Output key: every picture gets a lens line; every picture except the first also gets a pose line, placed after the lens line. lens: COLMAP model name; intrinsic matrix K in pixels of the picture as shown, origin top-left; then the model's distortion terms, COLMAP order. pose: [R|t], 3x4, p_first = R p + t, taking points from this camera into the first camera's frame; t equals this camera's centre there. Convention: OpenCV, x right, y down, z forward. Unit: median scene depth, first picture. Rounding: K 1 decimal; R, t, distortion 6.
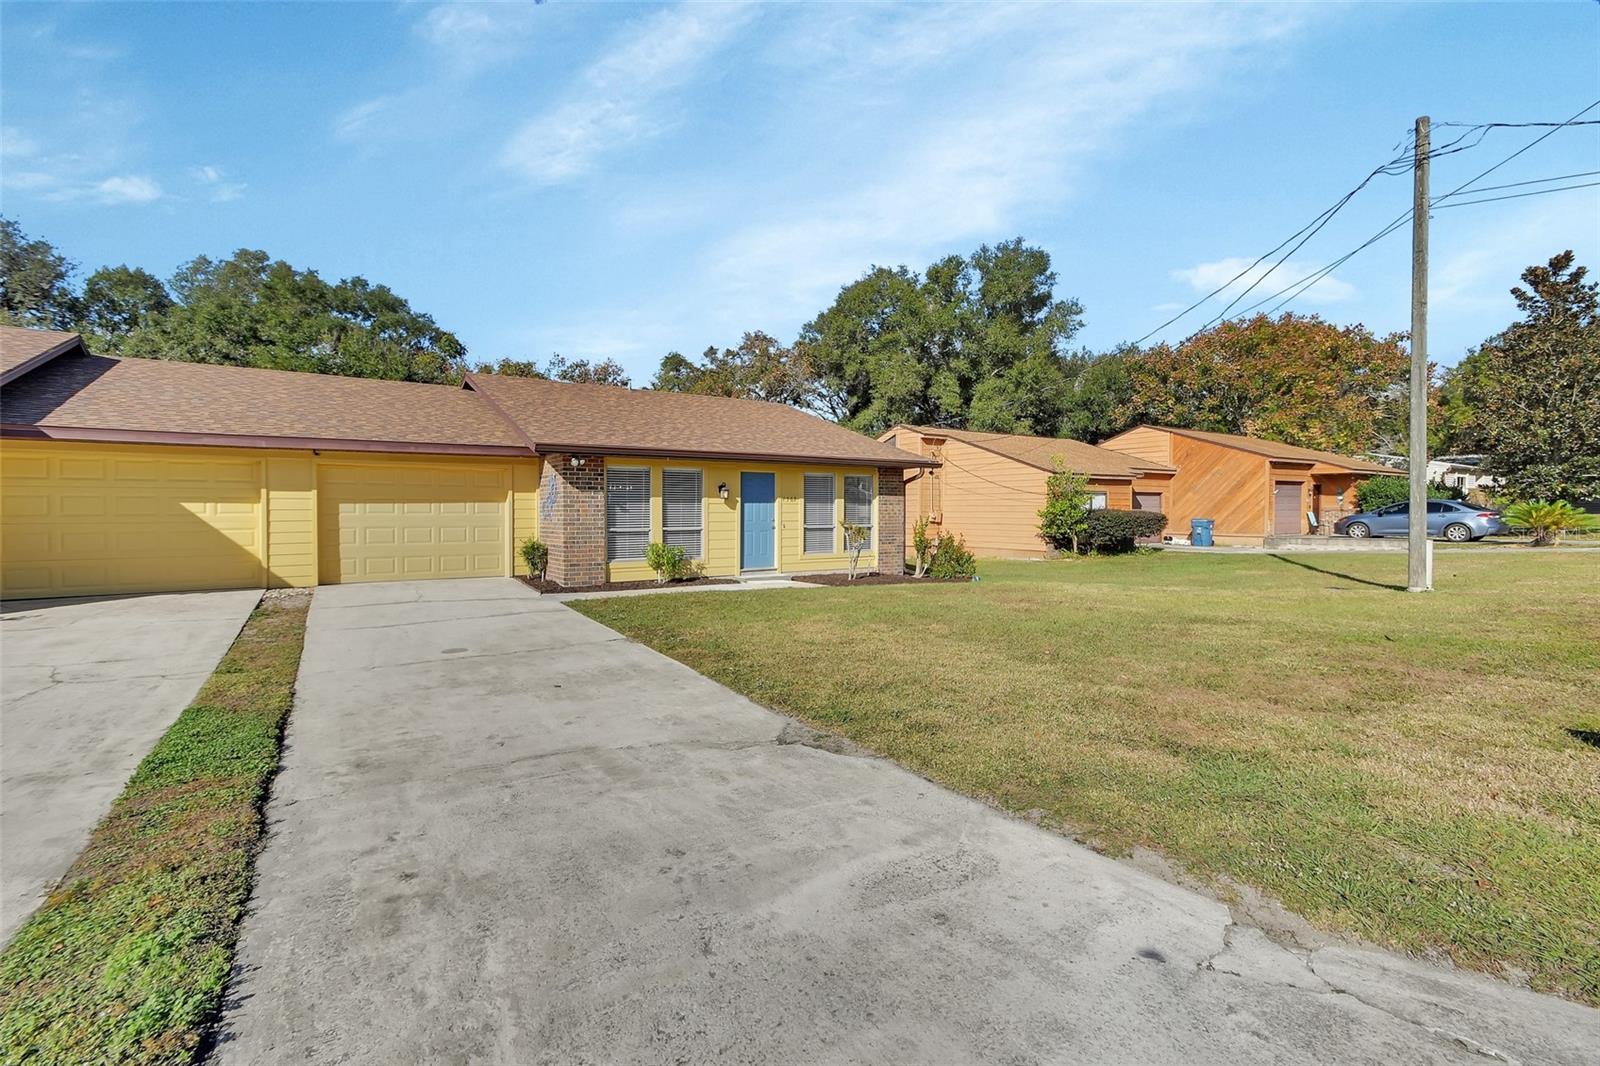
lens RADIAL K [[707.5, 0, 803.8], [0, 707.5, 529.4], [0, 0, 1]] dist [0.008665, -0.007195]
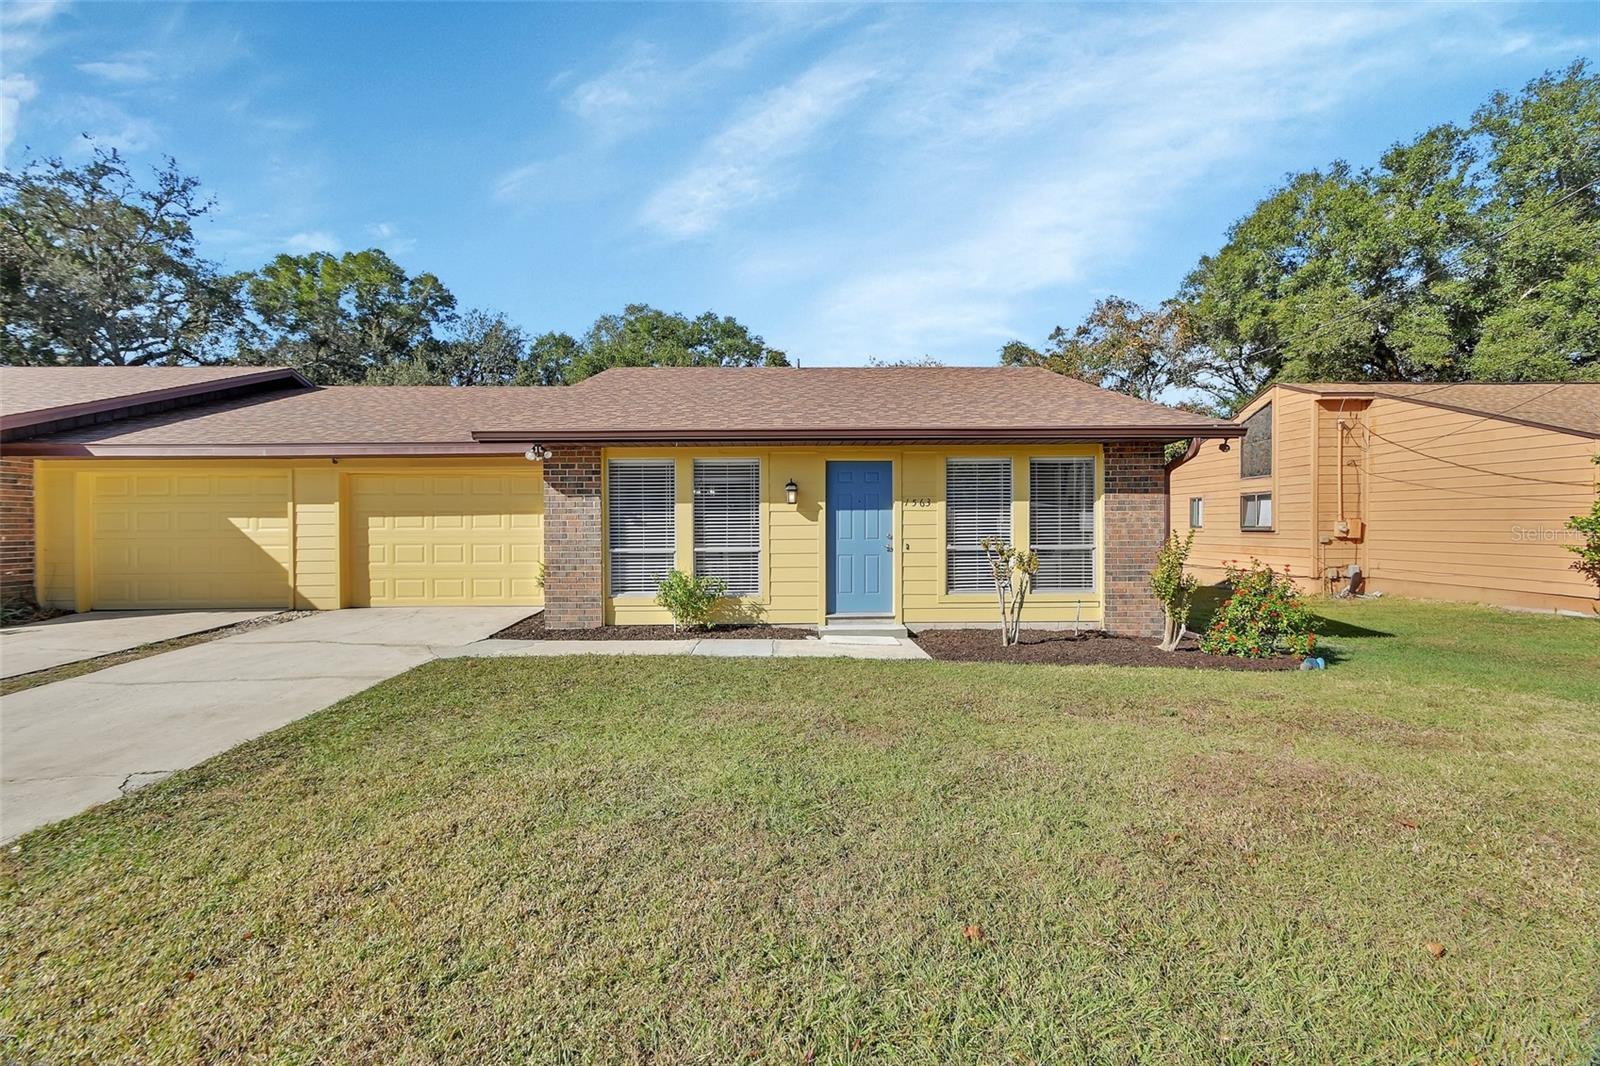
lens RADIAL K [[707.5, 0, 786.3], [0, 707.5, 531.7], [0, 0, 1]] dist [0.008665, -0.007195]
pose [[0.835641, 0.001459, -0.549275, 0.204682], [-0.008535, 0.999910, -0.010330, -0.010119], [0.549210, 0.013320, 0.835578, 0.404231]]
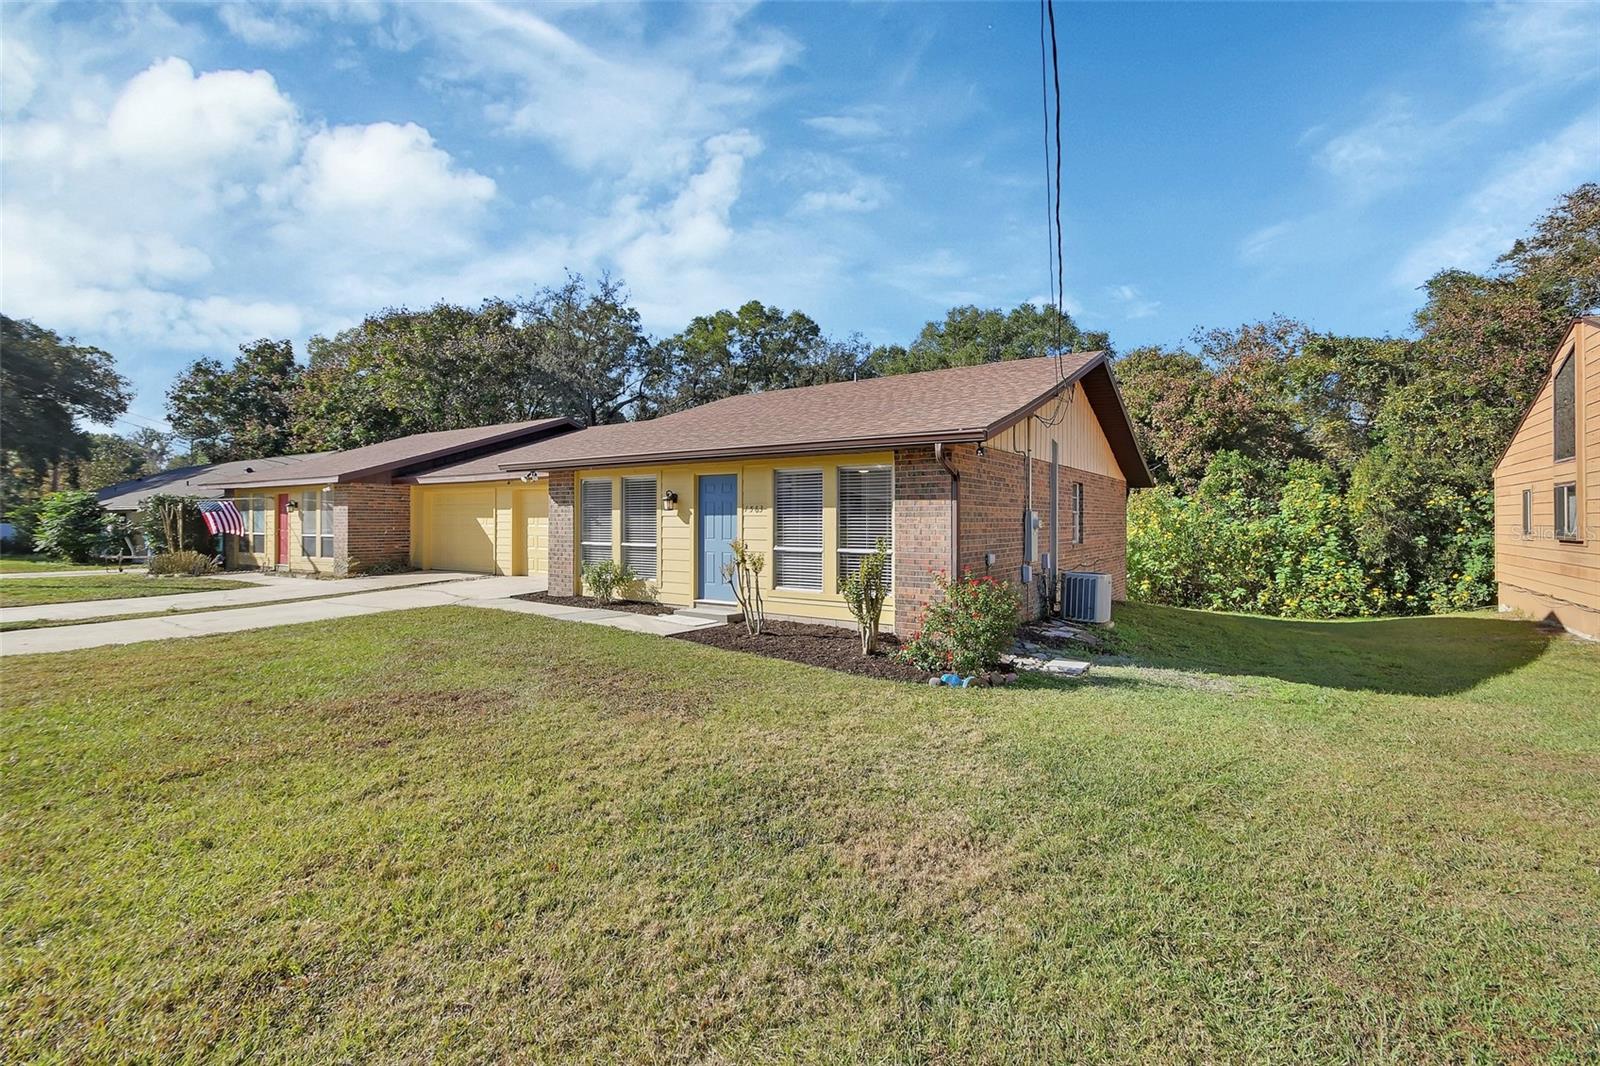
lens RADIAL K [[707.5, 0, 796.7], [0, 707.5, 519.0], [0, 0, 1]] dist [0.008665, -0.007195]
pose [[0.362247, 0.001202, -0.932081, 0.615057], [-0.024533, 0.999665, -0.008245, -0.026627], [0.931759, 0.025853, 0.362155, 0.734670]]
